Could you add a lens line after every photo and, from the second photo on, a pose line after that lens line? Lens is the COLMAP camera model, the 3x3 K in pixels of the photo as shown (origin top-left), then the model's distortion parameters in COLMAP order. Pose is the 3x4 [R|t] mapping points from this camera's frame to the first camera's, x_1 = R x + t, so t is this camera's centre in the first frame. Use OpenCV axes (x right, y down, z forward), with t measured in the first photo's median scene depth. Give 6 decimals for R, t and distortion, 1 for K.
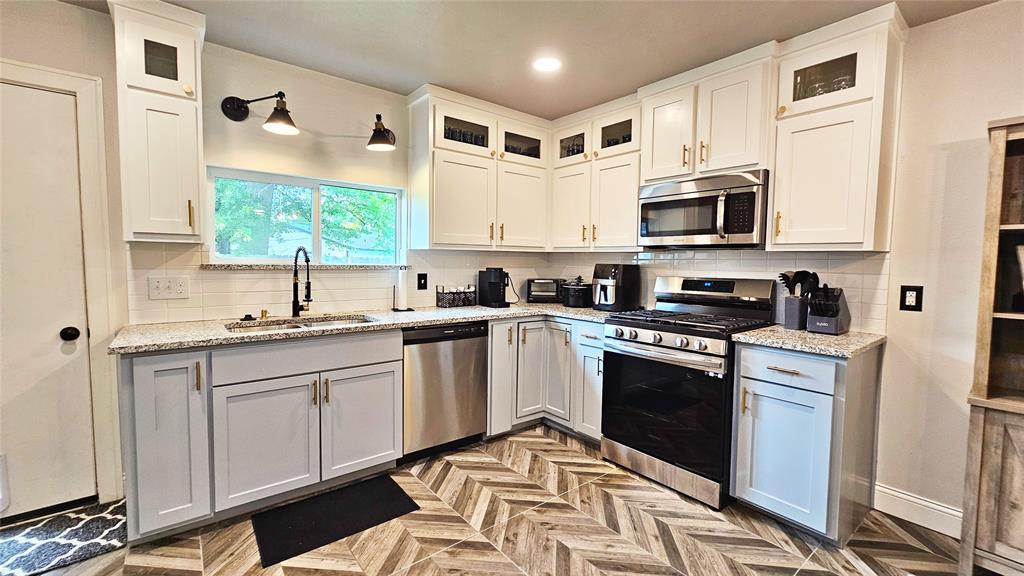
lens RADIAL K [[418.9, 0, 518.1], [0, 418.9, 285.2], [0, 0, 1]] dist [-0.001887, 0.000035]
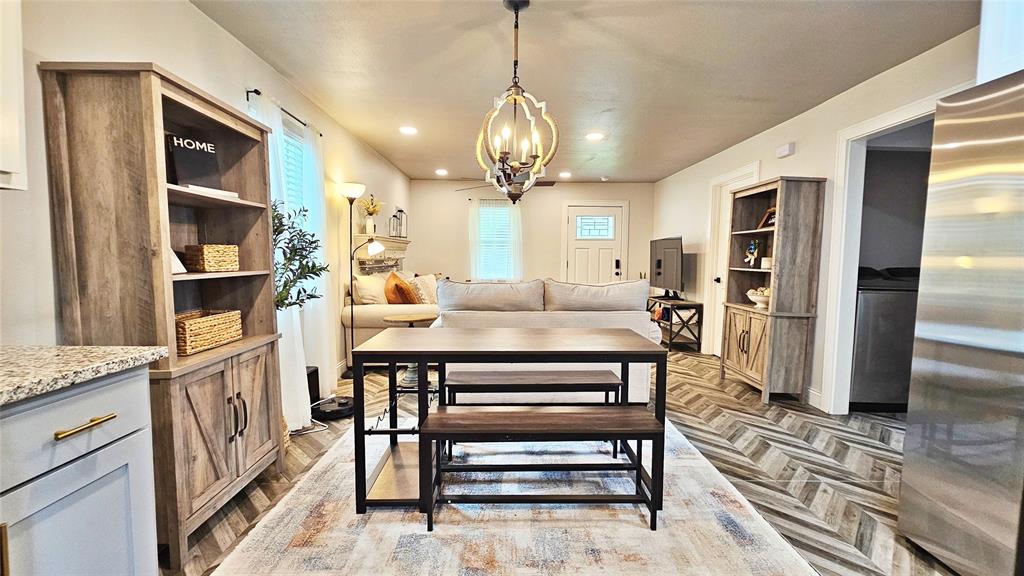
lens RADIAL K [[418.9, 0, 518.6], [0, 418.9, 285.2], [0, 0, 1]] dist [-0.001887, 0.000035]
pose [[-0.791789, -0.060175, 0.607823, -0.041810], [0.013160, 0.993223, 0.115473, -0.008400], [-0.610653, 0.099429, -0.785632, 0.849647]]
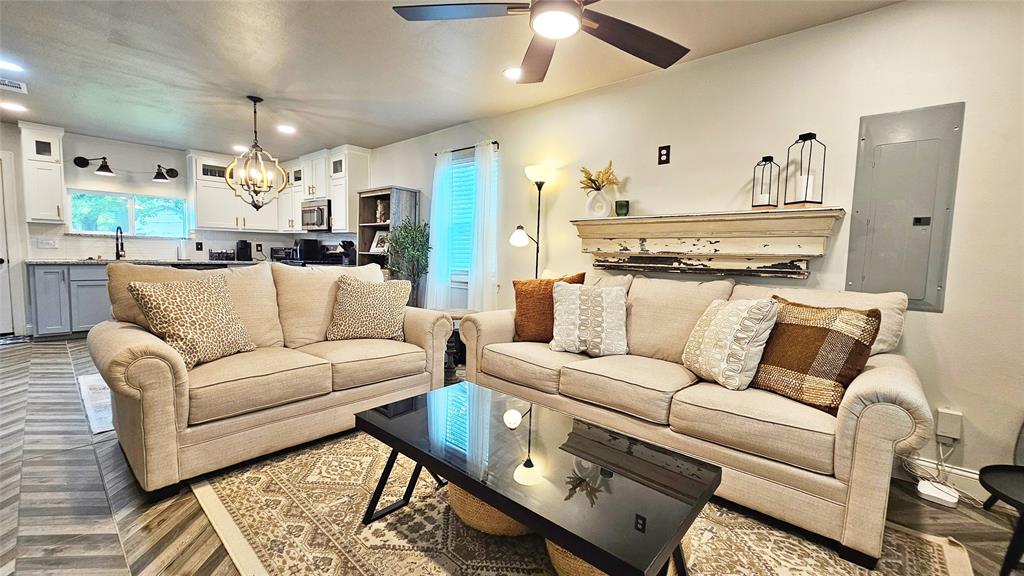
lens RADIAL K [[418.9, 0, 517.6], [0, 418.9, 284.6], [0, 0, 1]] dist [-0.001887, 0.000035]
pose [[0.985569, -0.000365, 0.169271, 1.193335], [-0.003601, 0.999726, 0.023118, 0.156713], [-0.169233, -0.023394, 0.985298, -1.542885]]
